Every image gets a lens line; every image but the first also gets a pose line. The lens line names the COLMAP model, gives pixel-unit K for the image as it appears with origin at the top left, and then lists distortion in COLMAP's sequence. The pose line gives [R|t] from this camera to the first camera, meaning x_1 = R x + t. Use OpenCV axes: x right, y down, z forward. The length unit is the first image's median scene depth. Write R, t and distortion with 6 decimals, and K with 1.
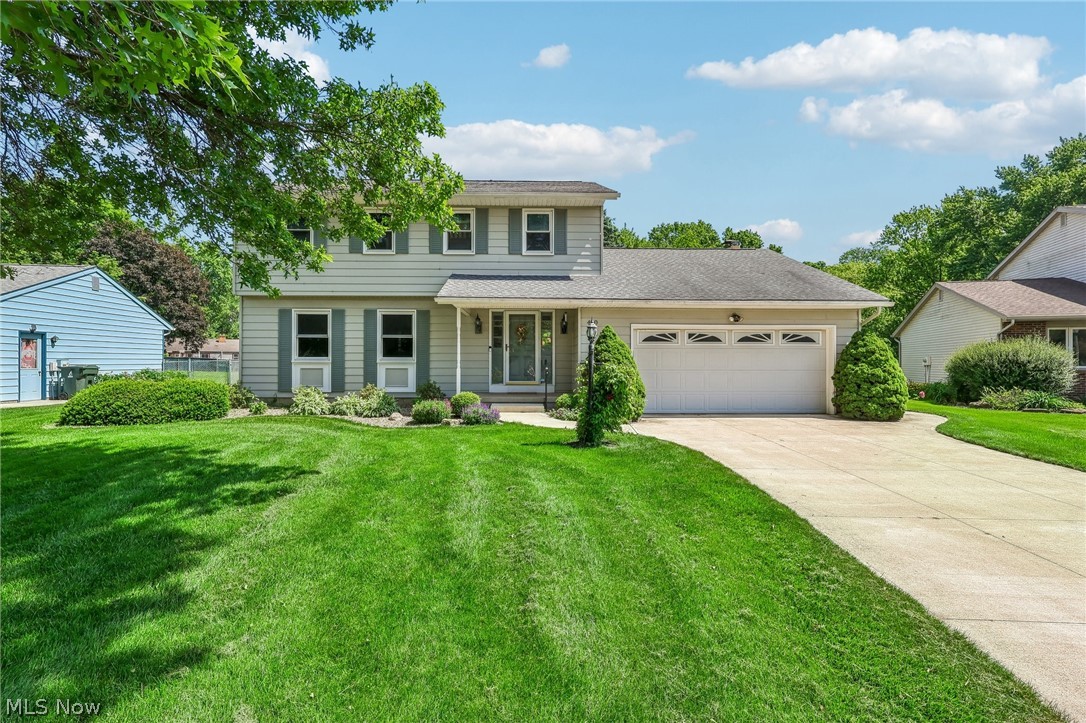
lens RADIAL K [[502.6, 0, 546.0], [0, 502.6, 357.5], [0, 0, 1]] dist [-0.002530, 0.000365]
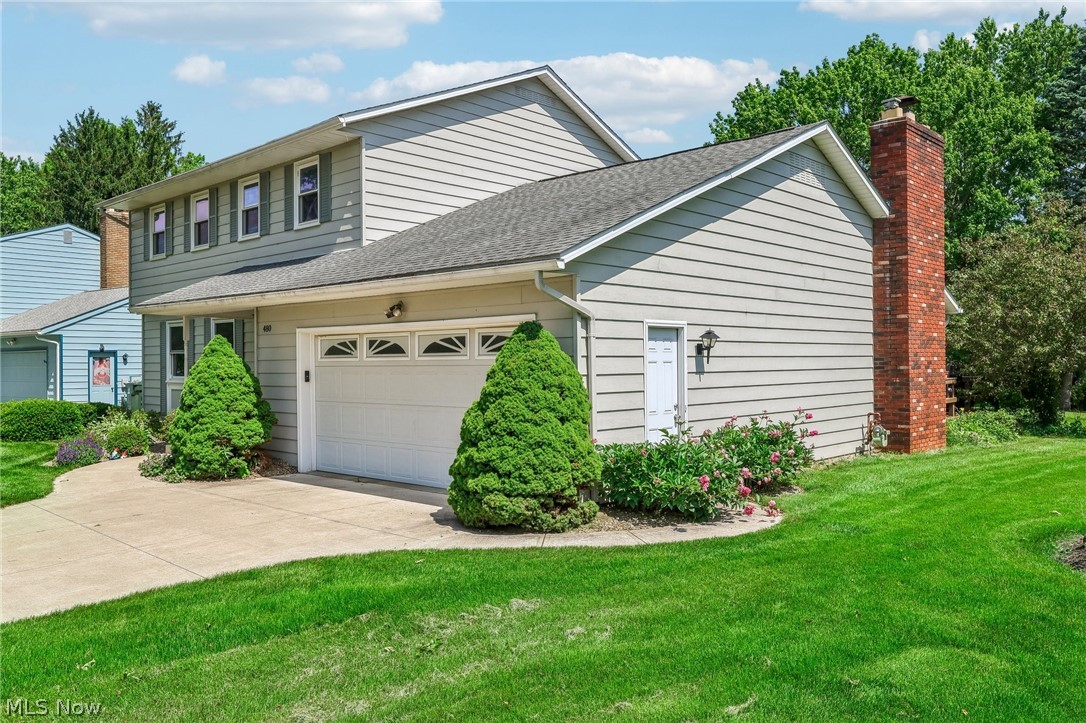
lens RADIAL K [[852.9, 0, 545.4], [0, 852.9, 364.6], [0, 0, 1]] dist [-0.001900, 0.003812]
pose [[0.716241, -0.005134, -0.697834, 0.999938], [0.008499, 0.999963, 0.001366, -0.017275], [0.697801, -0.006909, 0.716258, 0.392632]]
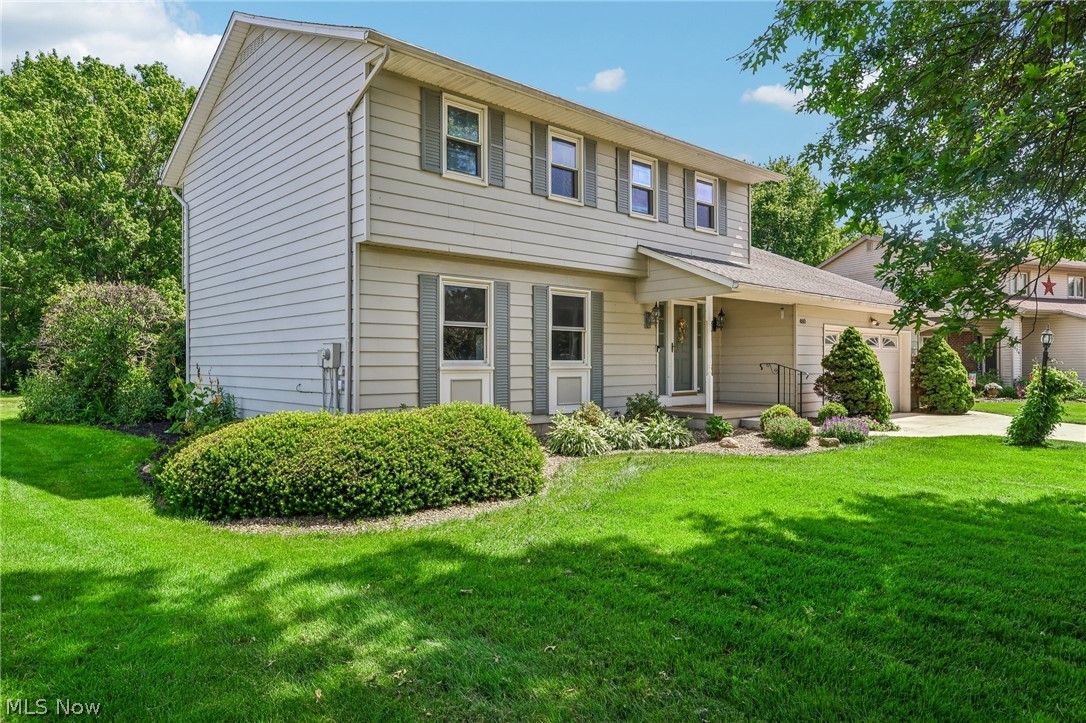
lens RADIAL K [[729.6, 0, 548.3], [0, 729.6, 363.1], [0, 0, 1]] dist [0.001039, 0.000129]
pose [[0.738025, -0.002058, 0.674770, -0.970659], [-0.000649, 0.999993, 0.003760, -0.000373], [-0.674773, -0.003212, 0.738018, 0.307193]]
